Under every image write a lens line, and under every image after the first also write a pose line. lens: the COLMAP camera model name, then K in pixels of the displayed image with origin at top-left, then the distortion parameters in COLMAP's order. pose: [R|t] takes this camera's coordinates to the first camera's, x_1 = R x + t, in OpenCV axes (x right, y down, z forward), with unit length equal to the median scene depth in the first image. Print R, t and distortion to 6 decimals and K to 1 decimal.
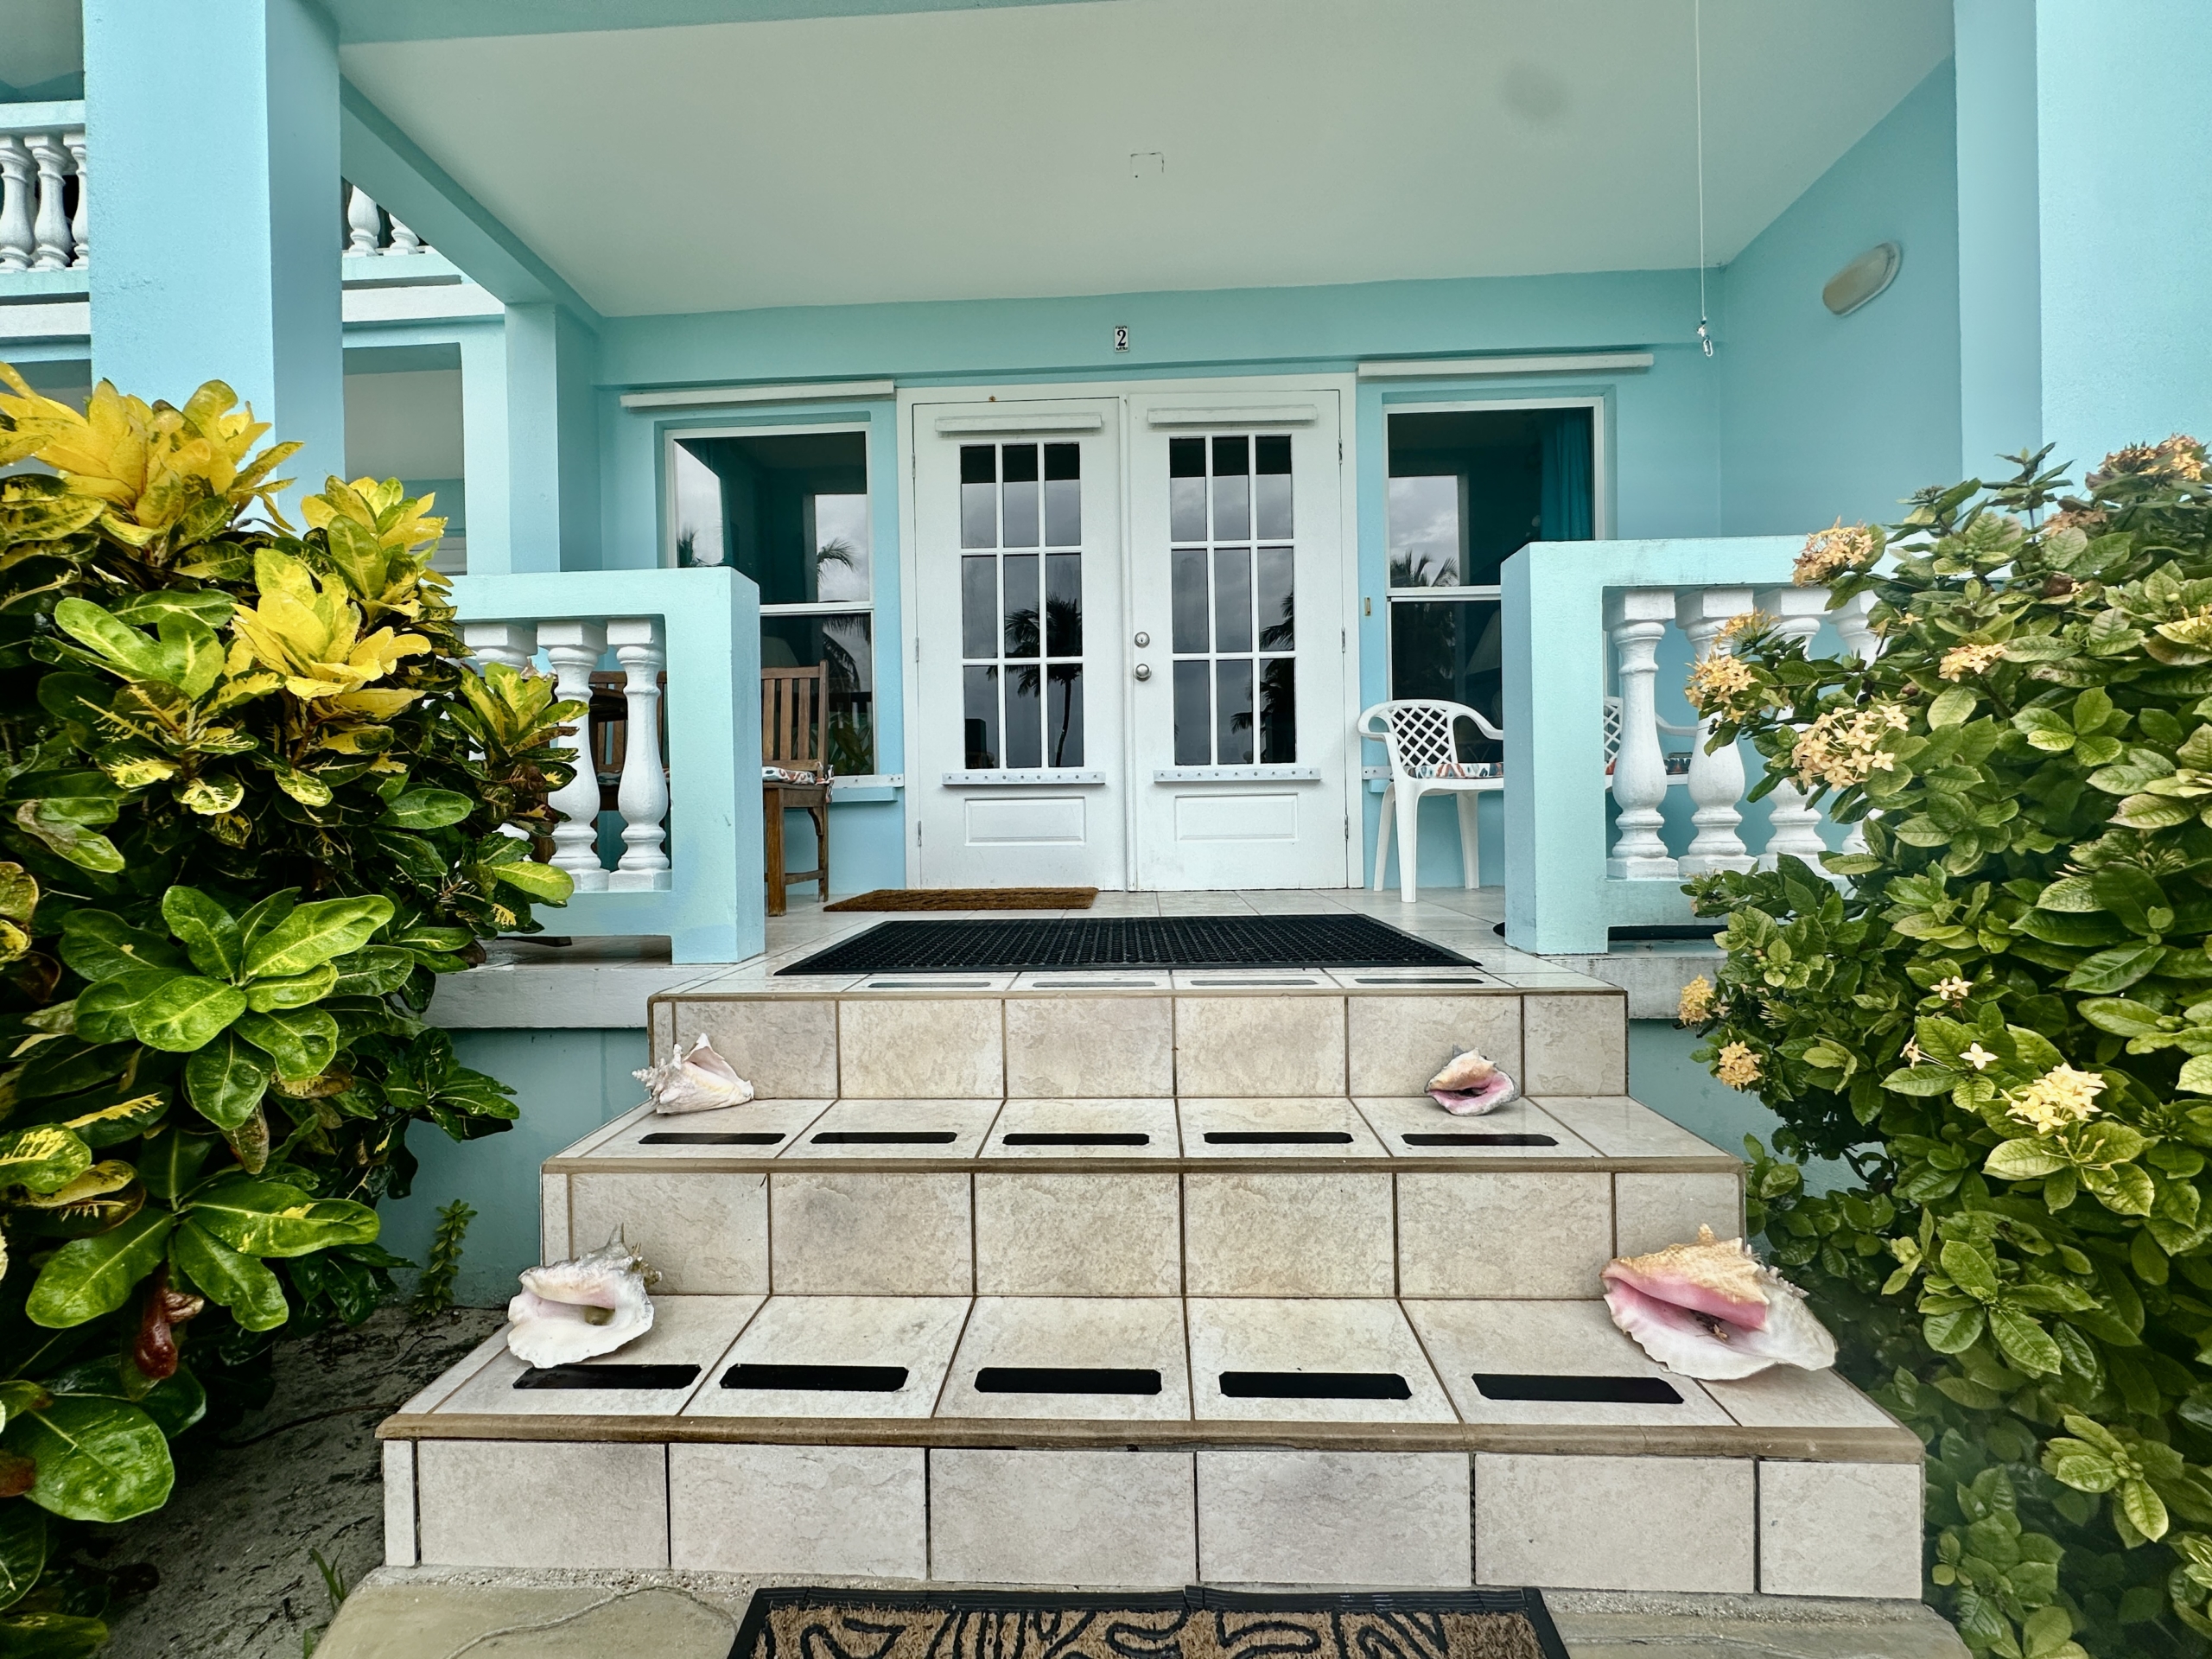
lens RADIAL K [[881.8, 0, 1104.2], [0, 881.8, 824.2], [0, 0, 1]] dist [-0.004461, 0.000694]
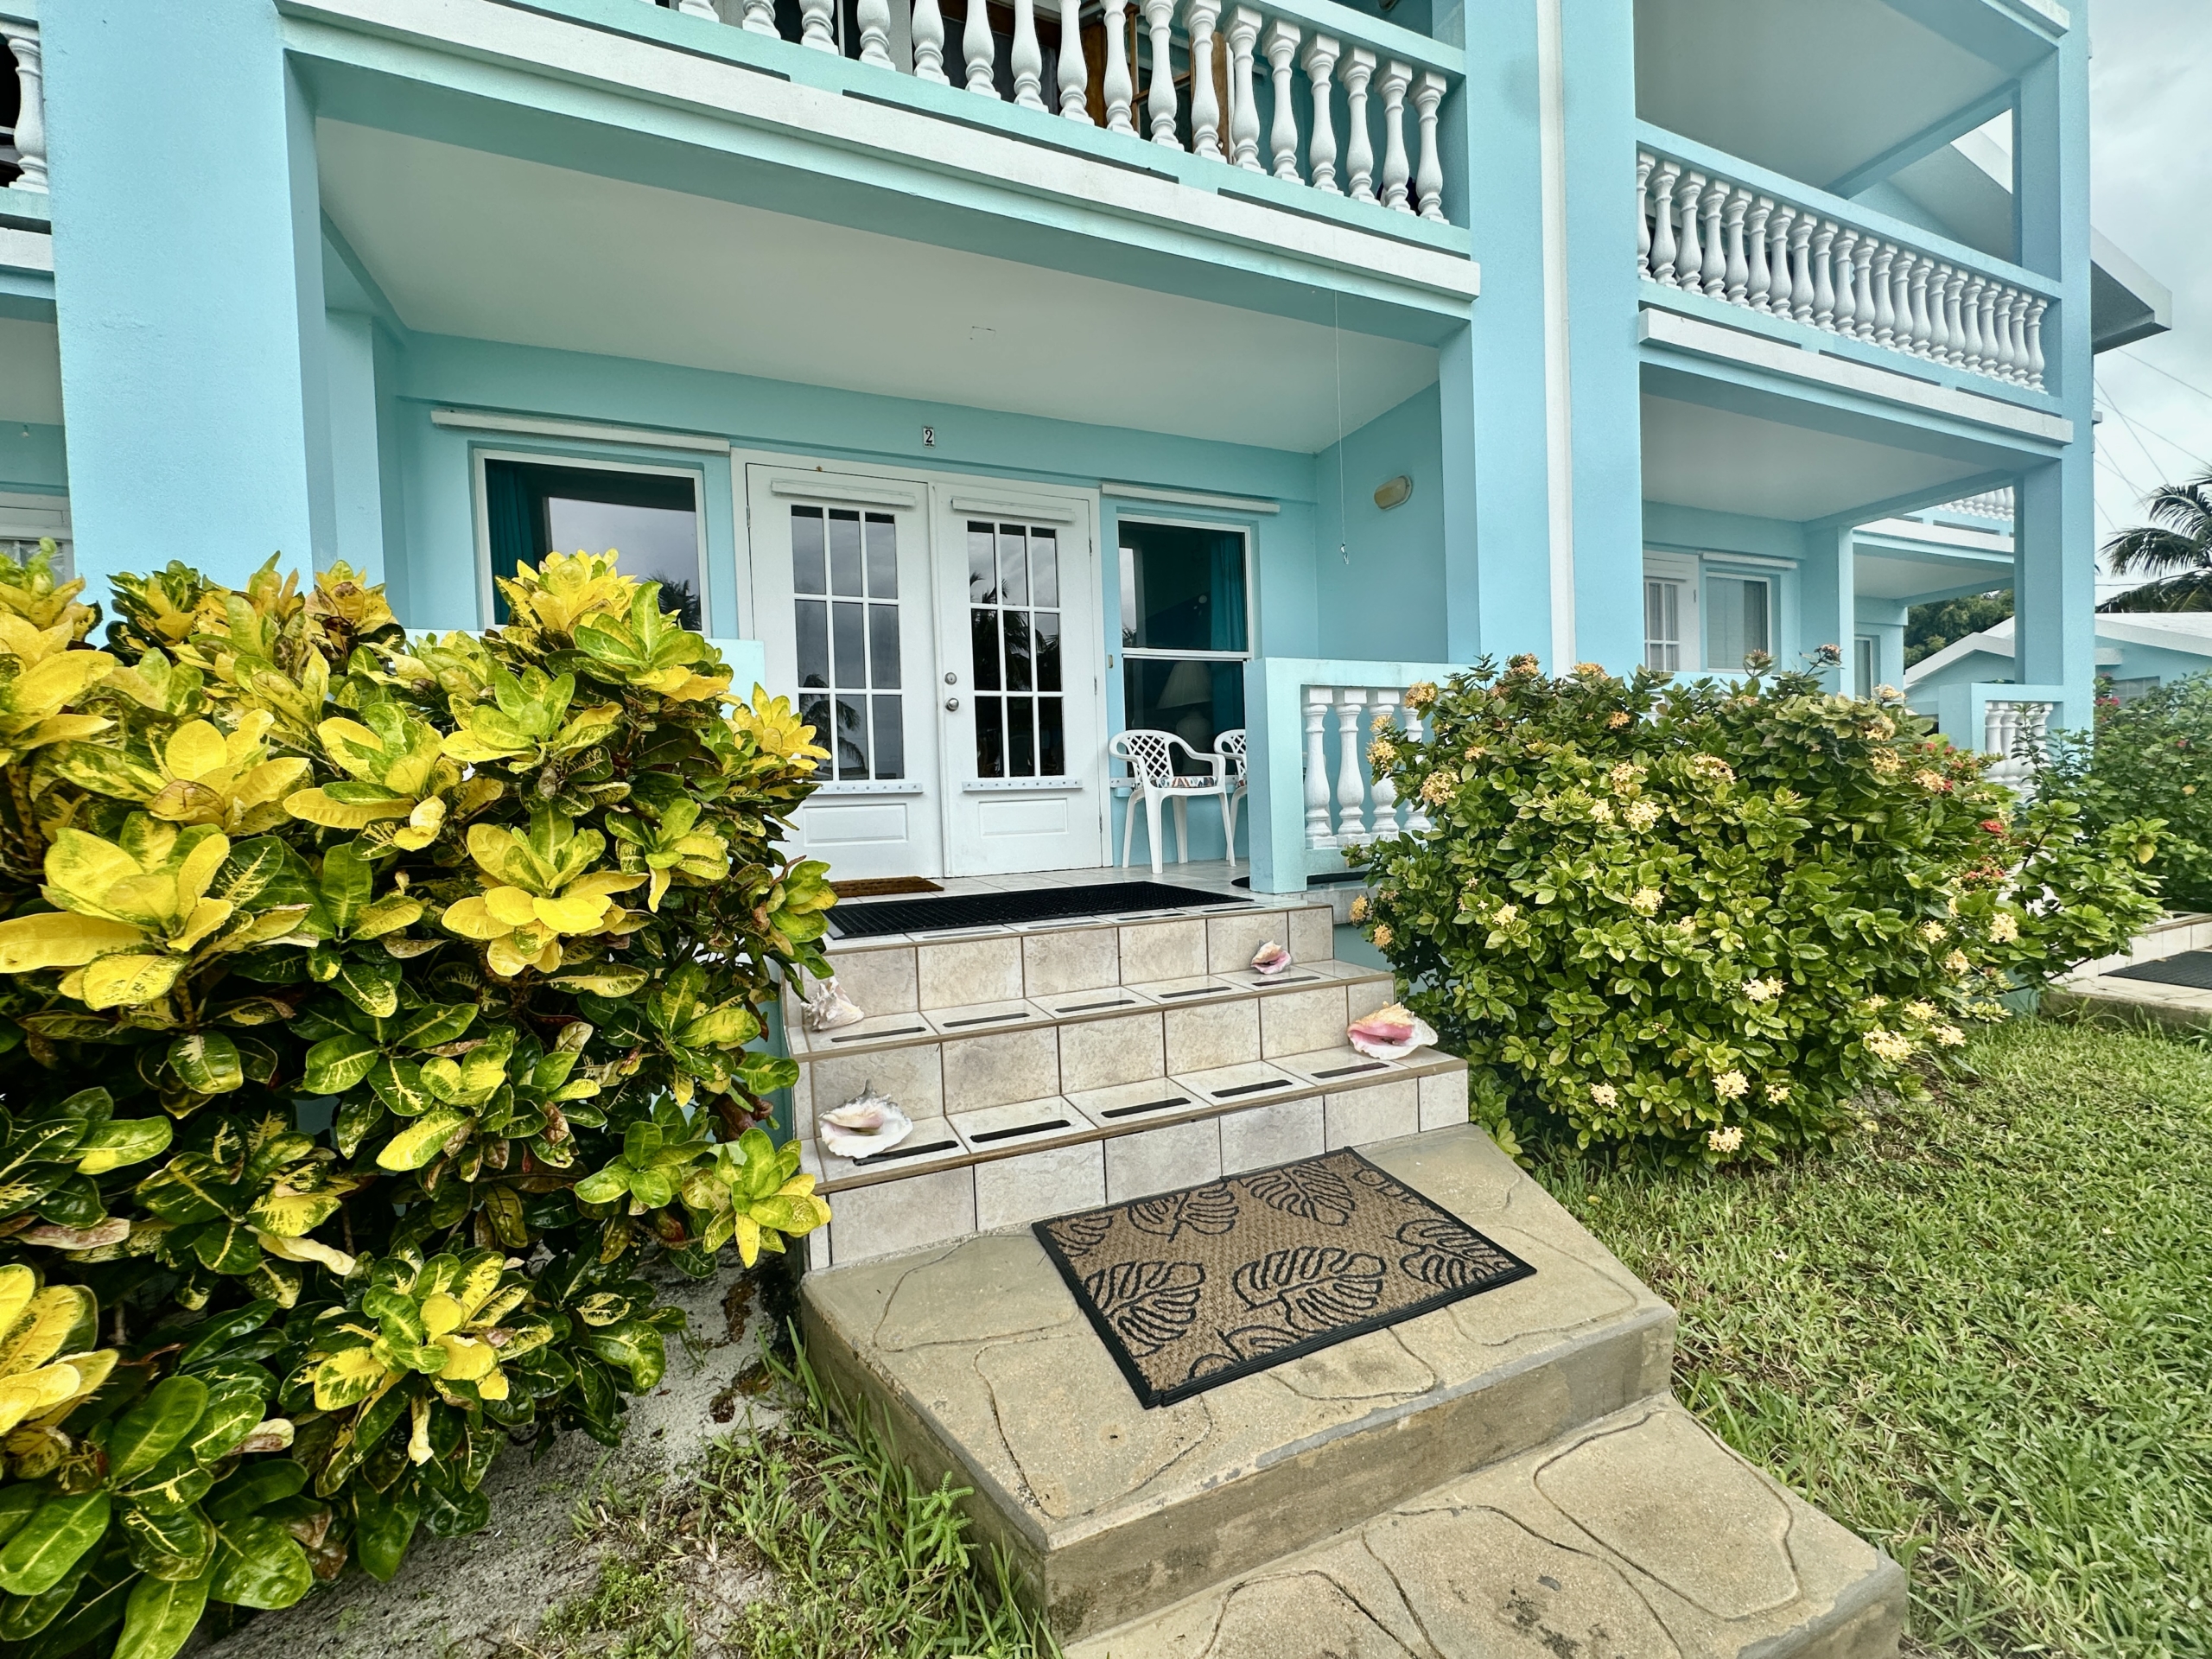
lens RADIAL K [[881.8, 0, 1104.2], [0, 881.8, 824.2], [0, 0, 1]] dist [-0.004461, 0.000694]
pose [[0.904988, -0.026909, 0.424586, -0.703419], [0.023825, 0.999637, 0.012574, -0.025729], [-0.424770, -0.001263, 0.905300, -0.559957]]
